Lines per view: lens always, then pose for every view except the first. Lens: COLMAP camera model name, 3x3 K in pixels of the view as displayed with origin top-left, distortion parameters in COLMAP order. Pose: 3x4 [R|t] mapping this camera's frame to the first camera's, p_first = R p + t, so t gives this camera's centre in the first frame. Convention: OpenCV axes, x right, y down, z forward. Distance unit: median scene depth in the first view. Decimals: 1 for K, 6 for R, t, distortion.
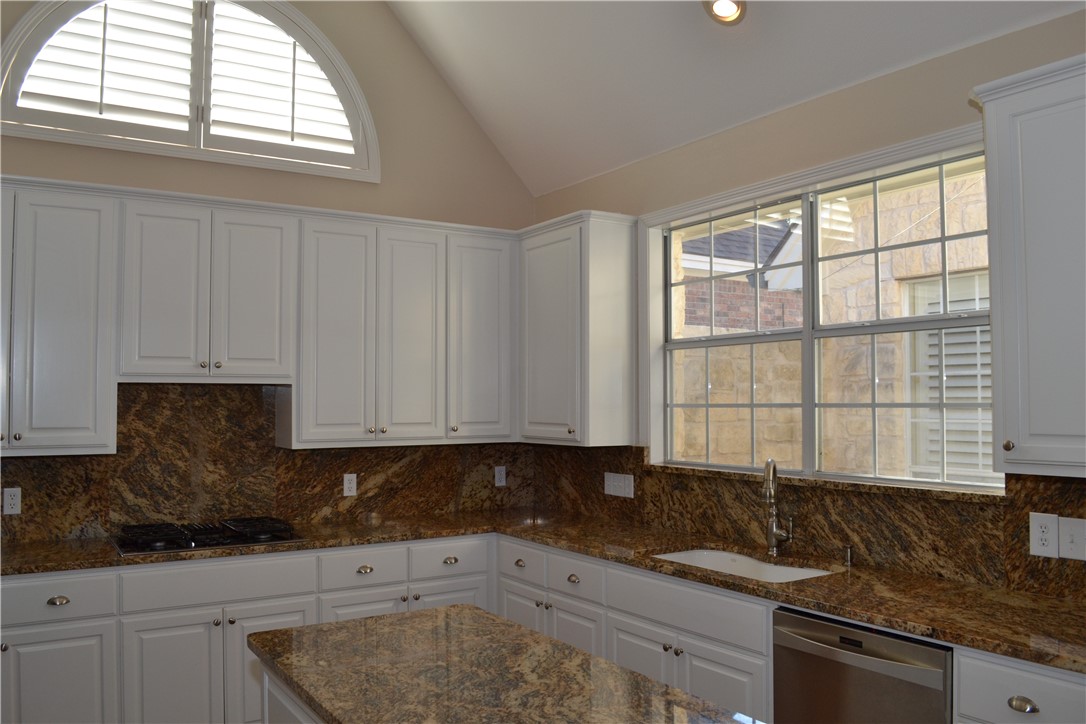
lens RADIAL K [[879.9, 0, 513.9], [0, 879.9, 364.0], [0, 0, 1]] dist [-0.069428, 0.001962]
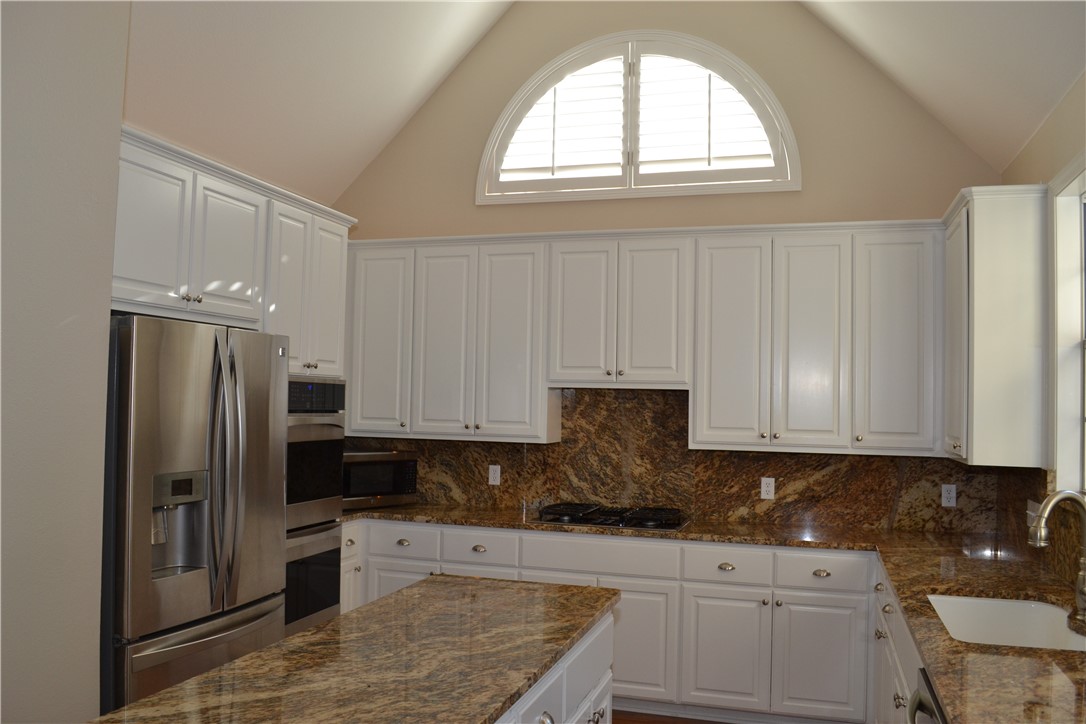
lens RADIAL K [[879.9, 0, 513.9], [0, 879.9, 364.0], [0, 0, 1]] dist [-0.069428, 0.001962]
pose [[0.637833, -0.015579, -0.770017, 0.444994], [0.008447, 0.999877, -0.013232, 0.003308], [0.770129, 0.001936, 0.637886, 0.126126]]
